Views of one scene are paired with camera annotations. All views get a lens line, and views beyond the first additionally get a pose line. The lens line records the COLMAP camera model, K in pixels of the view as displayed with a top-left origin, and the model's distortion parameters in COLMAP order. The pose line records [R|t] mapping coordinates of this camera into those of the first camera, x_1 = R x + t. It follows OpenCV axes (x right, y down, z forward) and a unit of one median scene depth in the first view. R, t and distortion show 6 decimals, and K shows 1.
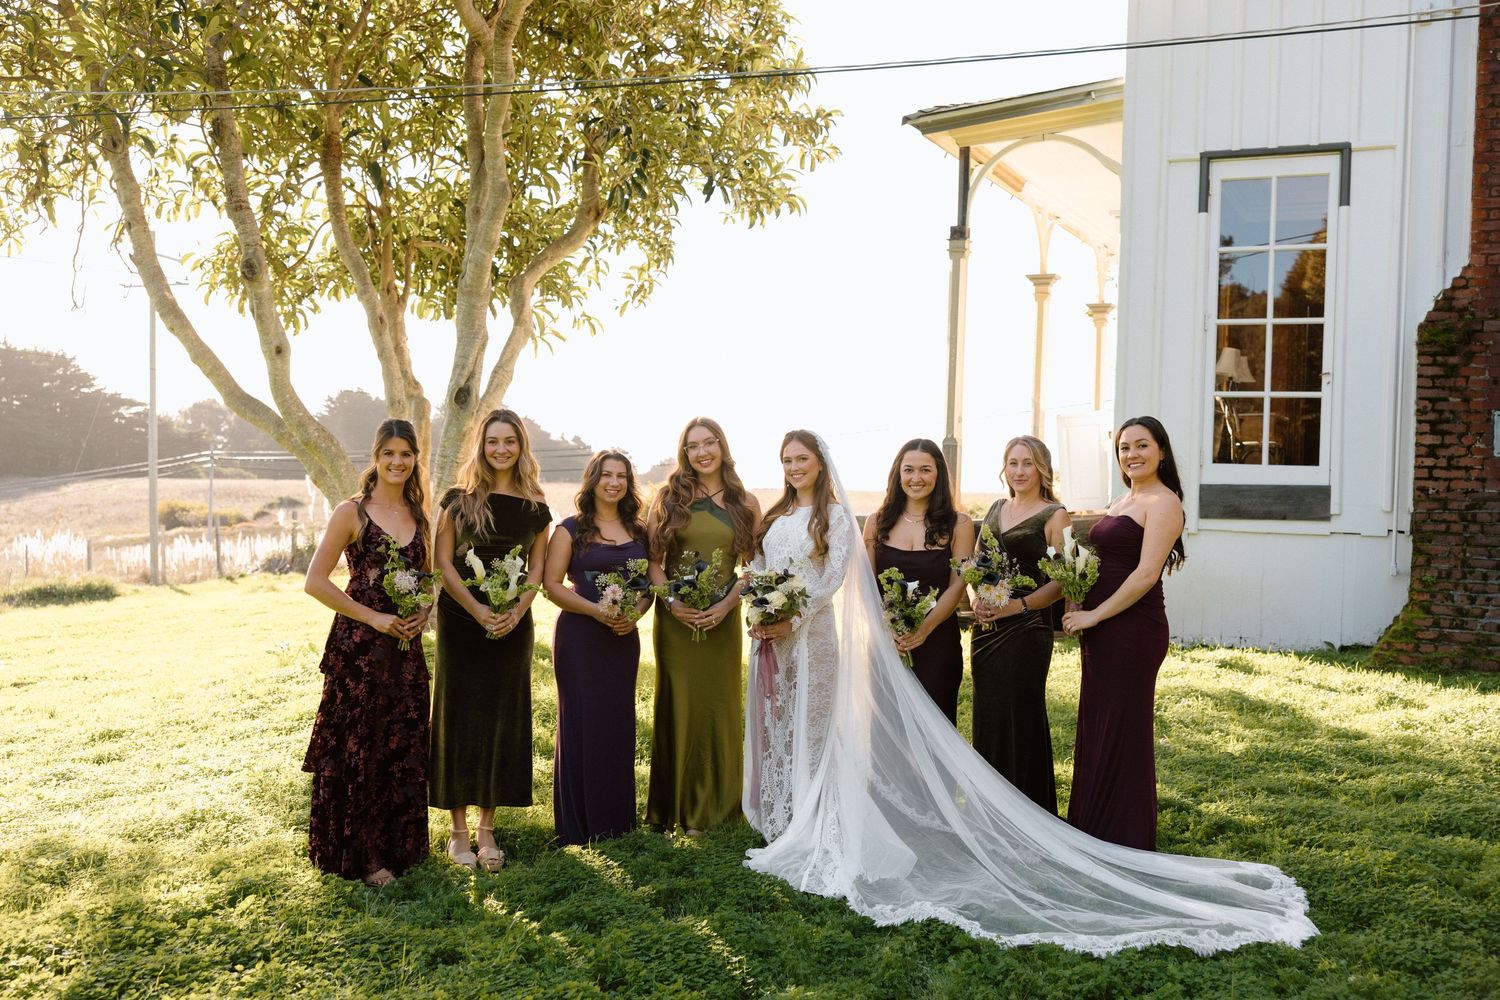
lens RADIAL K [[1735.5, 0, 750.1], [0, 1735.5, 468.4], [0, 0, 1]] dist [0.008862, -0.014624]
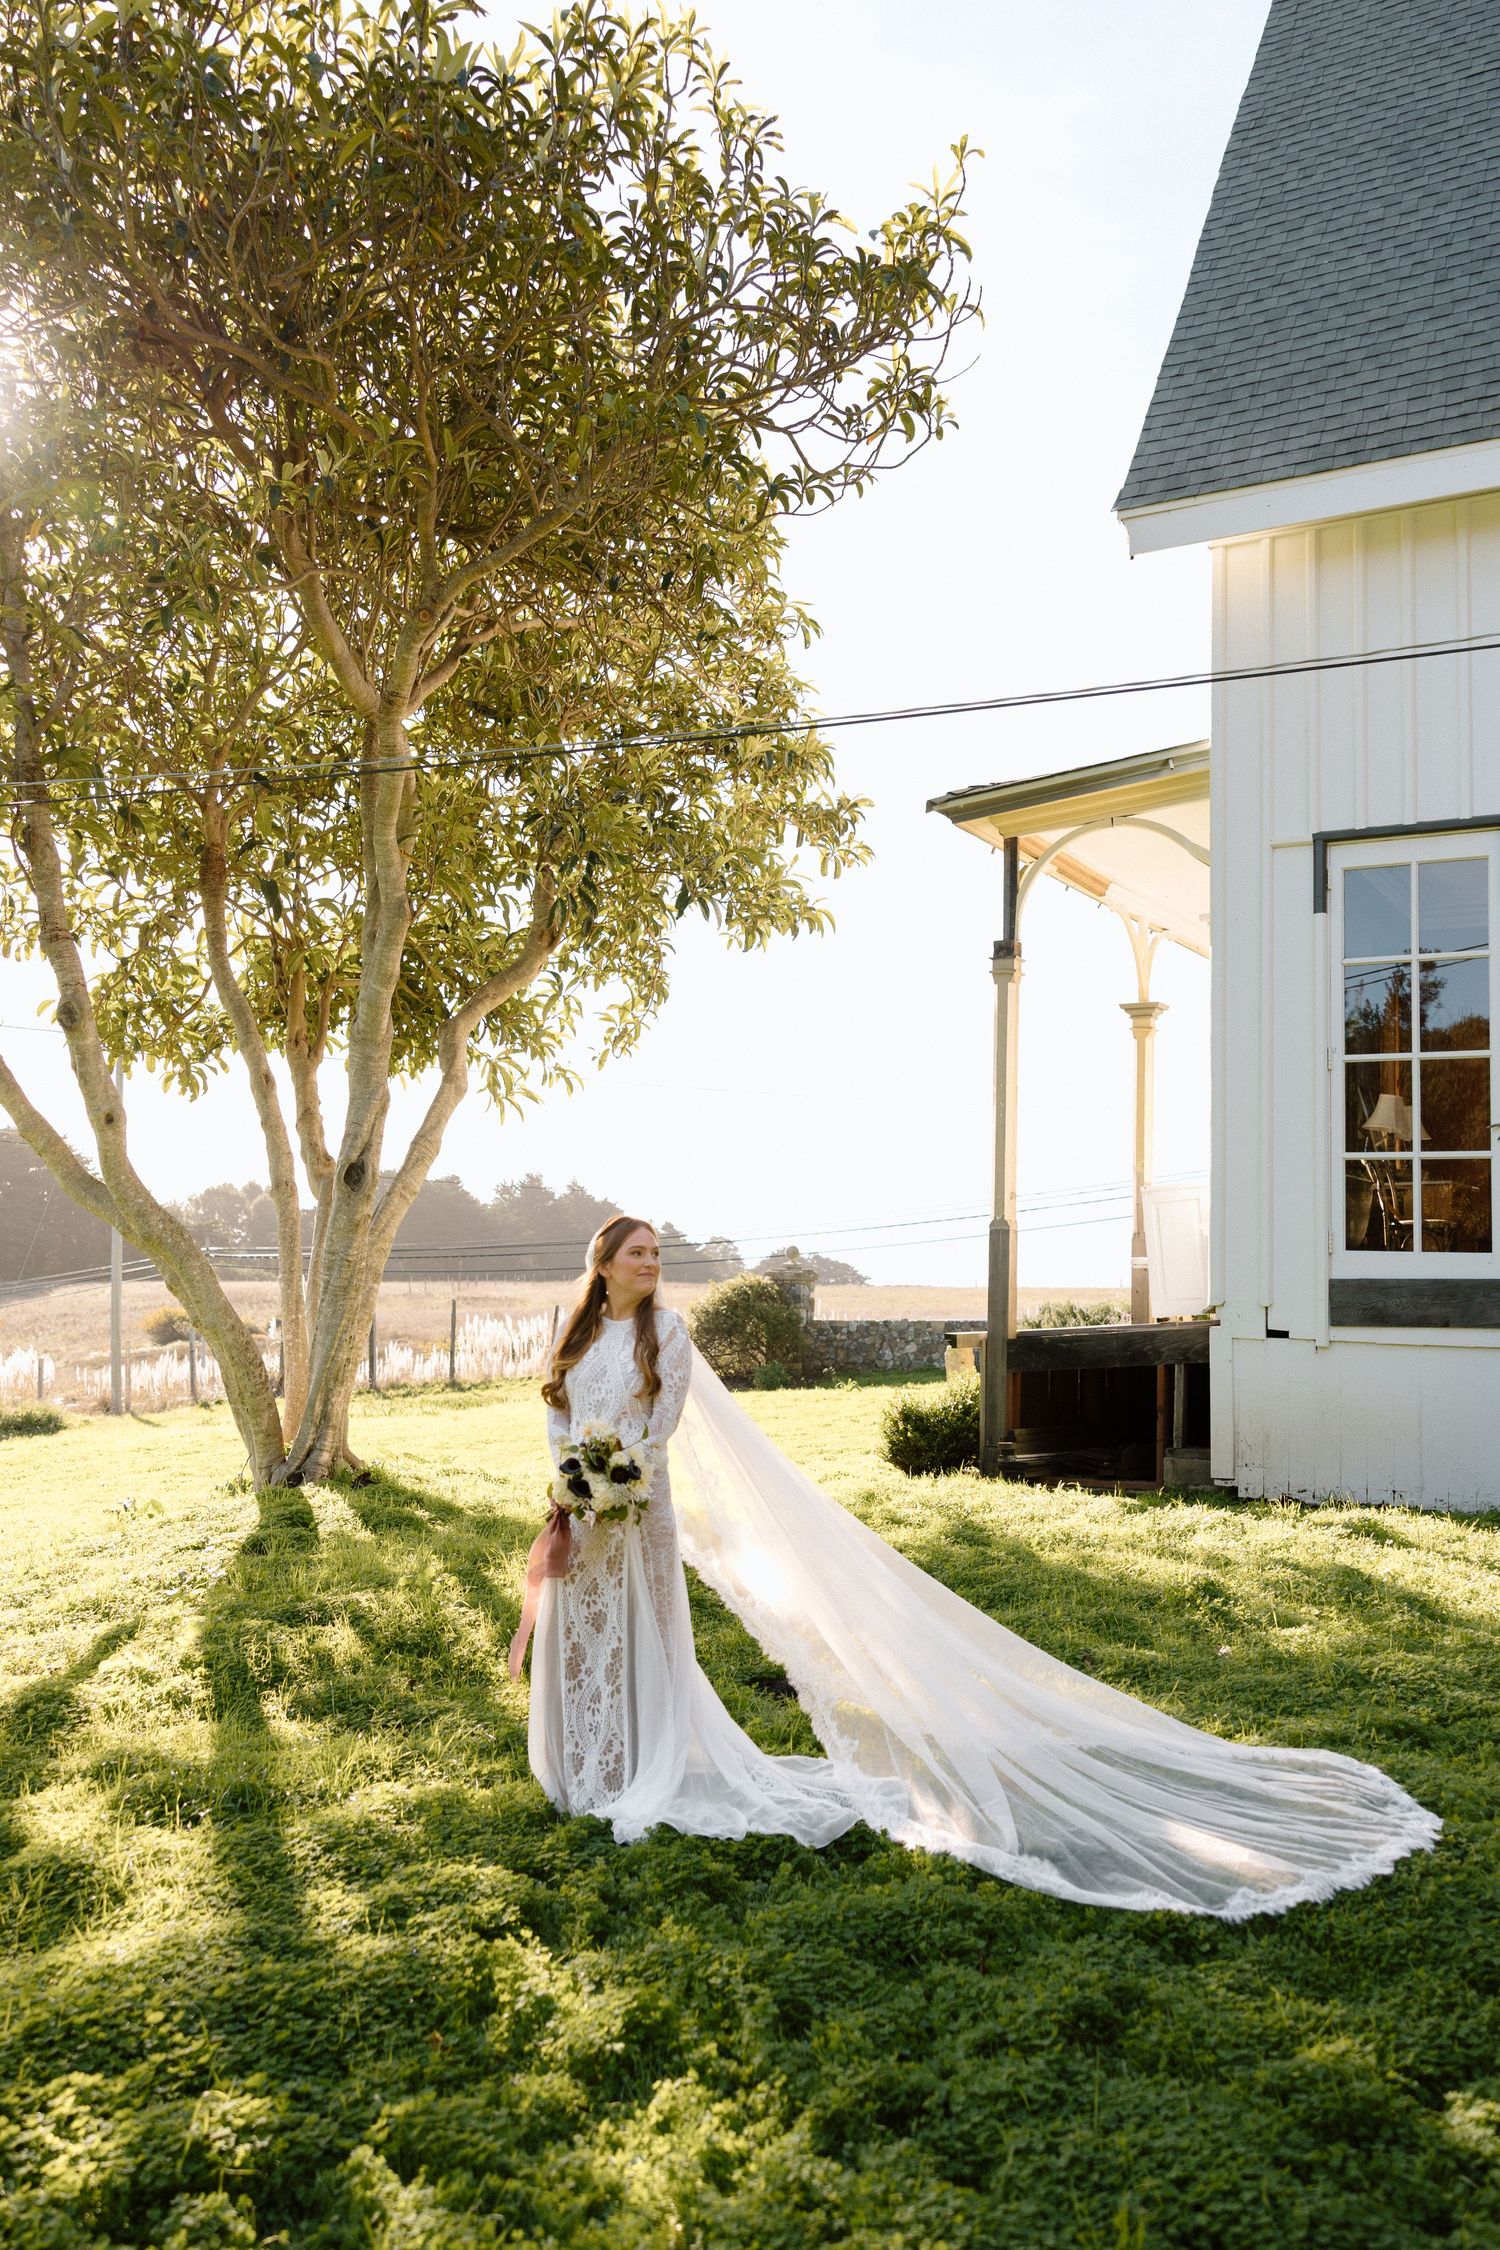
lens RADIAL K [[2069.2, 0, 782.5], [0, 2069.2, 1068.2], [0, 0, 1]] dist [0.001771, 0.003369]
pose [[0.996013, -0.019748, -0.087000, 0.095919], [0.011642, 0.995624, -0.092719, -0.000991], [0.088451, 0.091337, 0.991884, 0.092880]]
